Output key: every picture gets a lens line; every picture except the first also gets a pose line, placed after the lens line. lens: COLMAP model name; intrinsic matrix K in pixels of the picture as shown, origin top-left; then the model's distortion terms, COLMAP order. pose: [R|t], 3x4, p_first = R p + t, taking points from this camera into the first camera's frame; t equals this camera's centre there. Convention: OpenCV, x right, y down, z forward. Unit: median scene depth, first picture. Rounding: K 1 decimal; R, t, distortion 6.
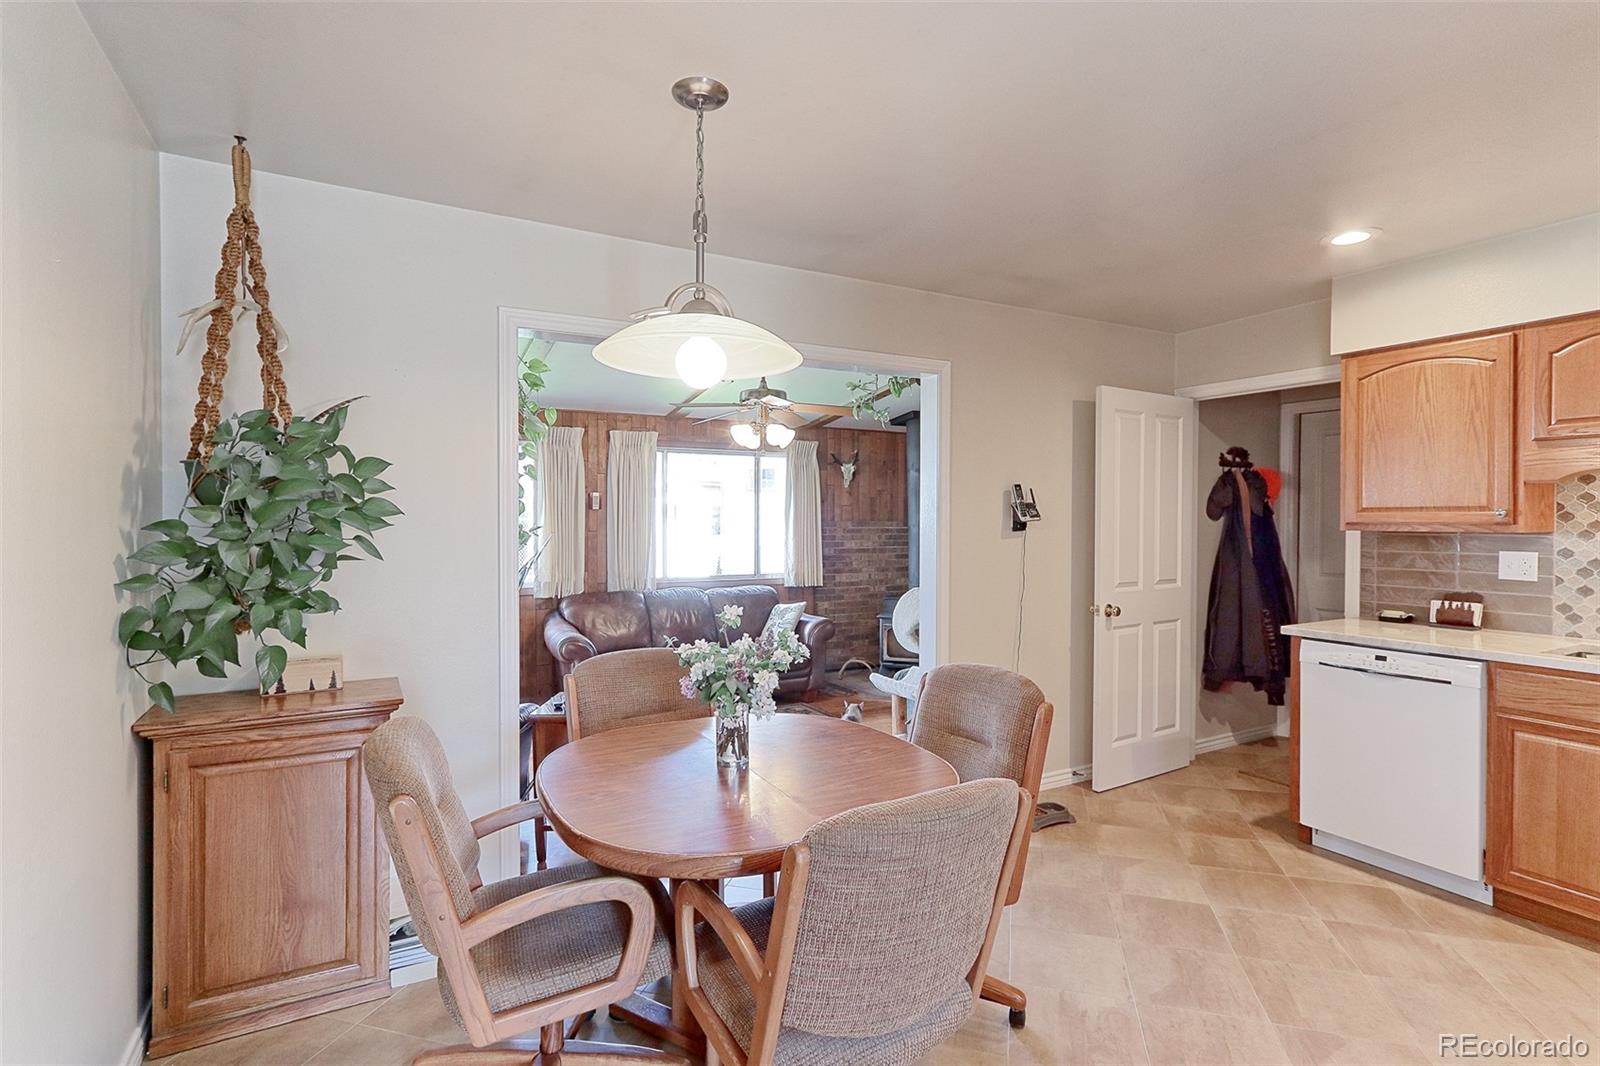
lens RADIAL K [[765.8, 0, 794.8], [0, 765.8, 529.1], [0, 0, 1]] dist [-0.008489, 0.004395]
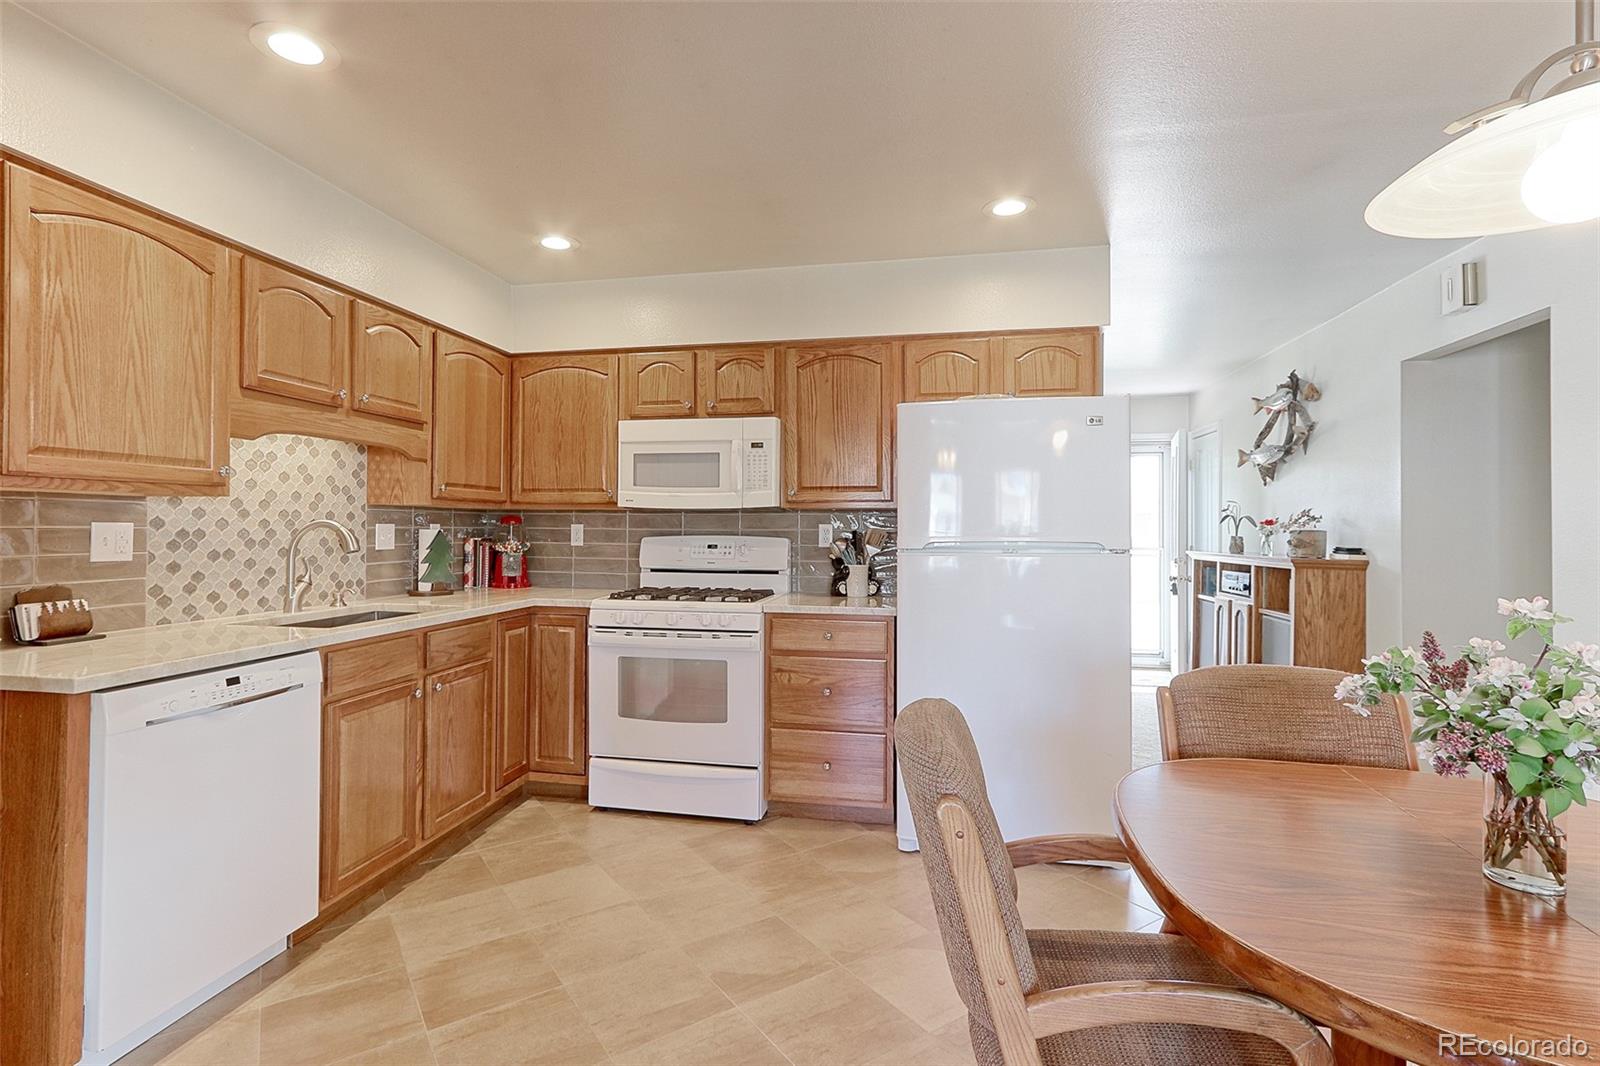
lens RADIAL K [[765.8, 0, 770.3], [0, 765.8, 522.4], [0, 0, 1]] dist [-0.008489, 0.004395]
pose [[-0.756466, 0.001309, 0.654032, -0.017906], [0.004560, 0.999984, 0.003272, 0.029876], [-0.654017, 0.005457, -0.756460, 1.141871]]
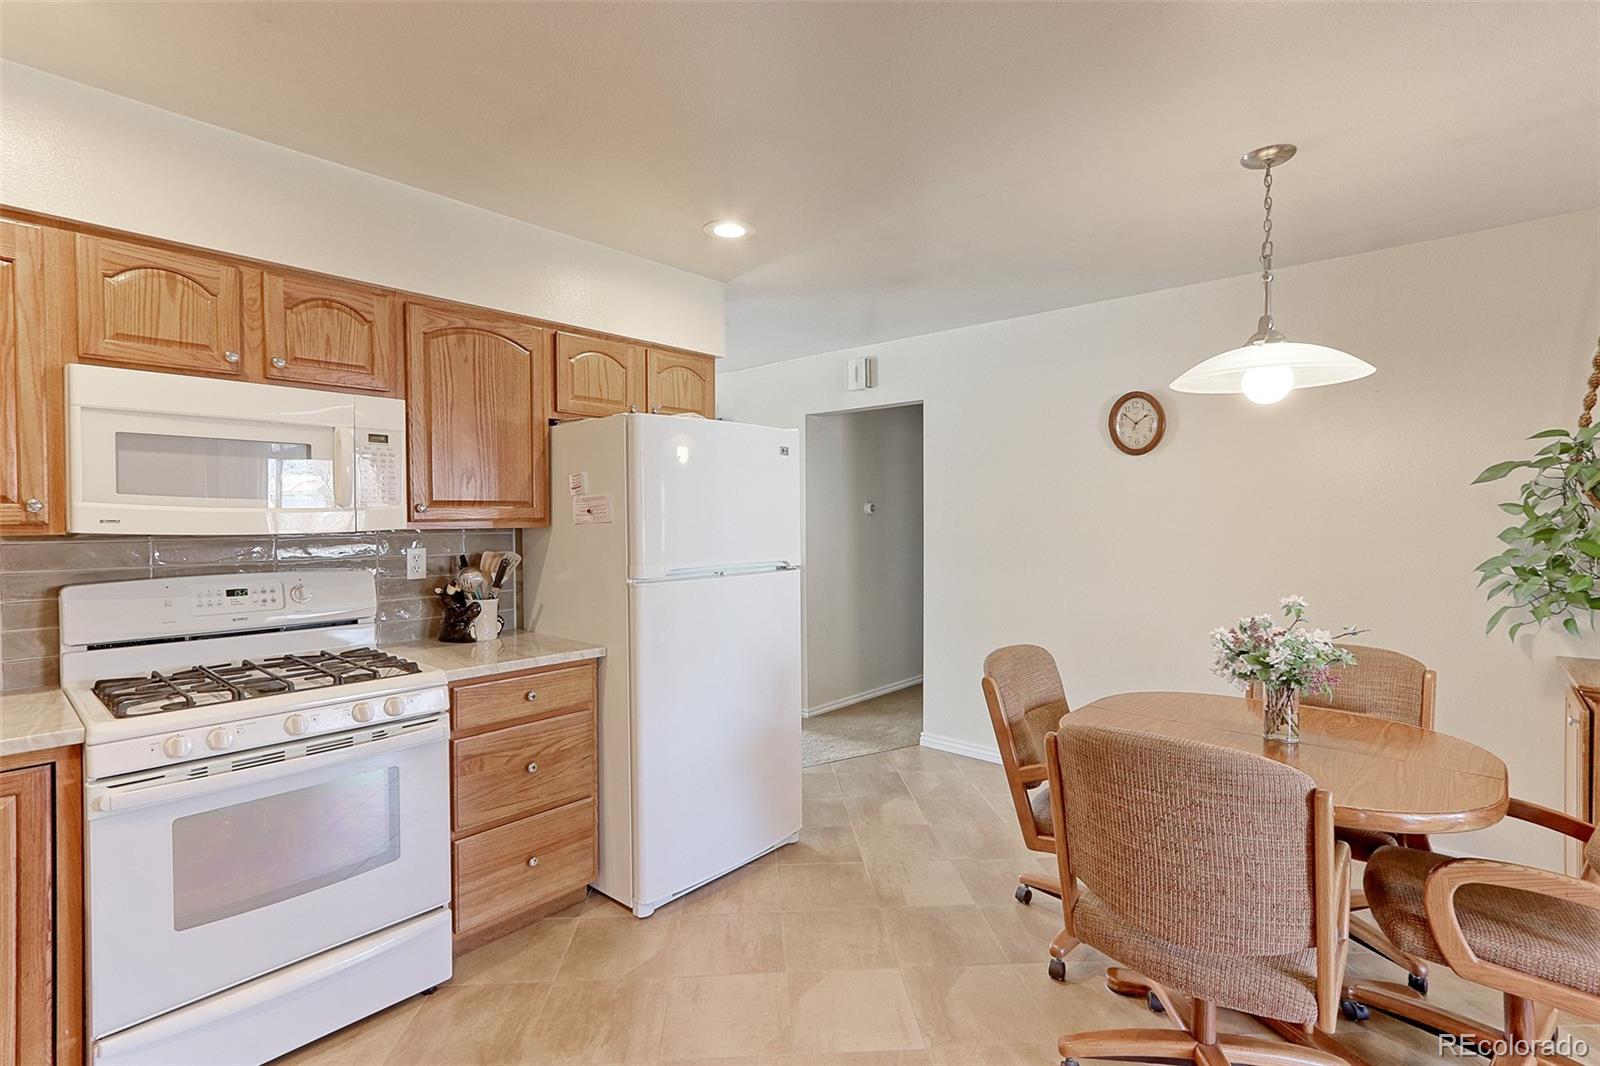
lens RADIAL K [[765.8, 0, 796.9], [0, 765.8, 517.8], [0, 0, 1]] dist [-0.008489, 0.004395]
pose [[-0.940292, 0.004304, -0.340341, 0.602323], [-0.001317, 0.999867, 0.016283, -0.014081], [0.340365, 0.015759, -0.940161, 1.159446]]
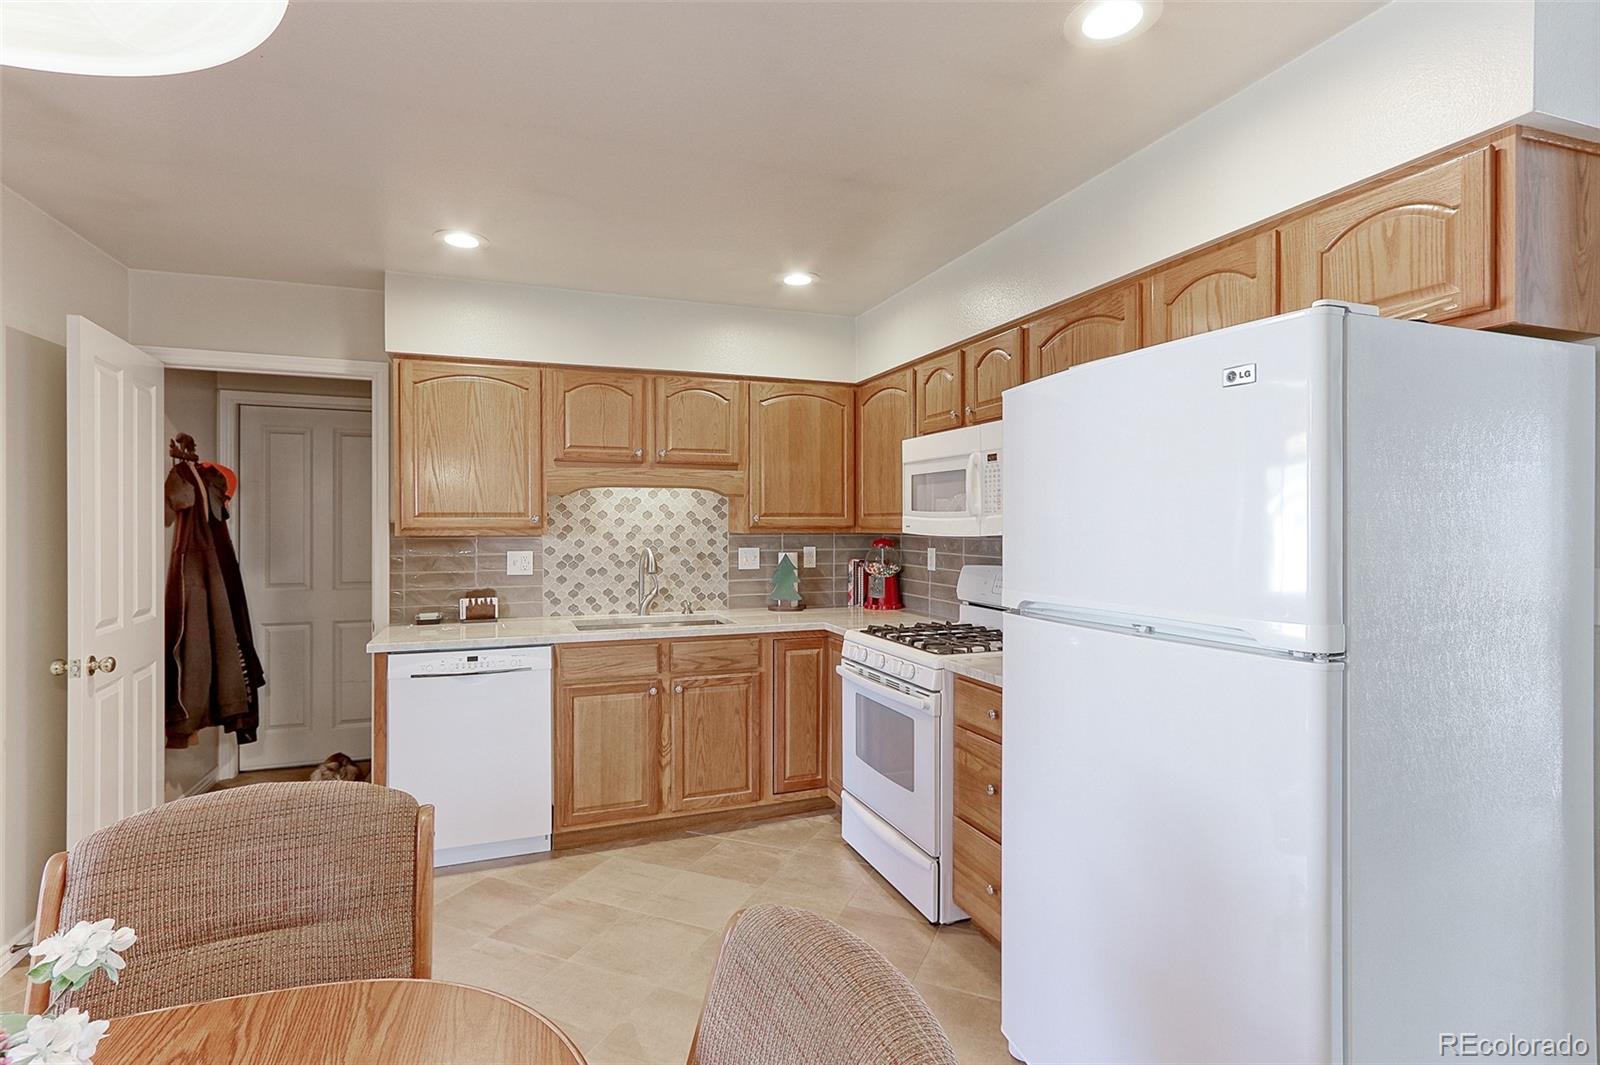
lens RADIAL K [[765.8, 0, 788.8], [0, 765.8, 528.9], [0, 0, 1]] dist [-0.008489, 0.004395]
pose [[0.144198, -0.005914, 0.989531, -0.181669], [0.014788, 0.999883, 0.003821, -0.003819], [-0.989438, 0.014083, 0.144269, 0.407105]]
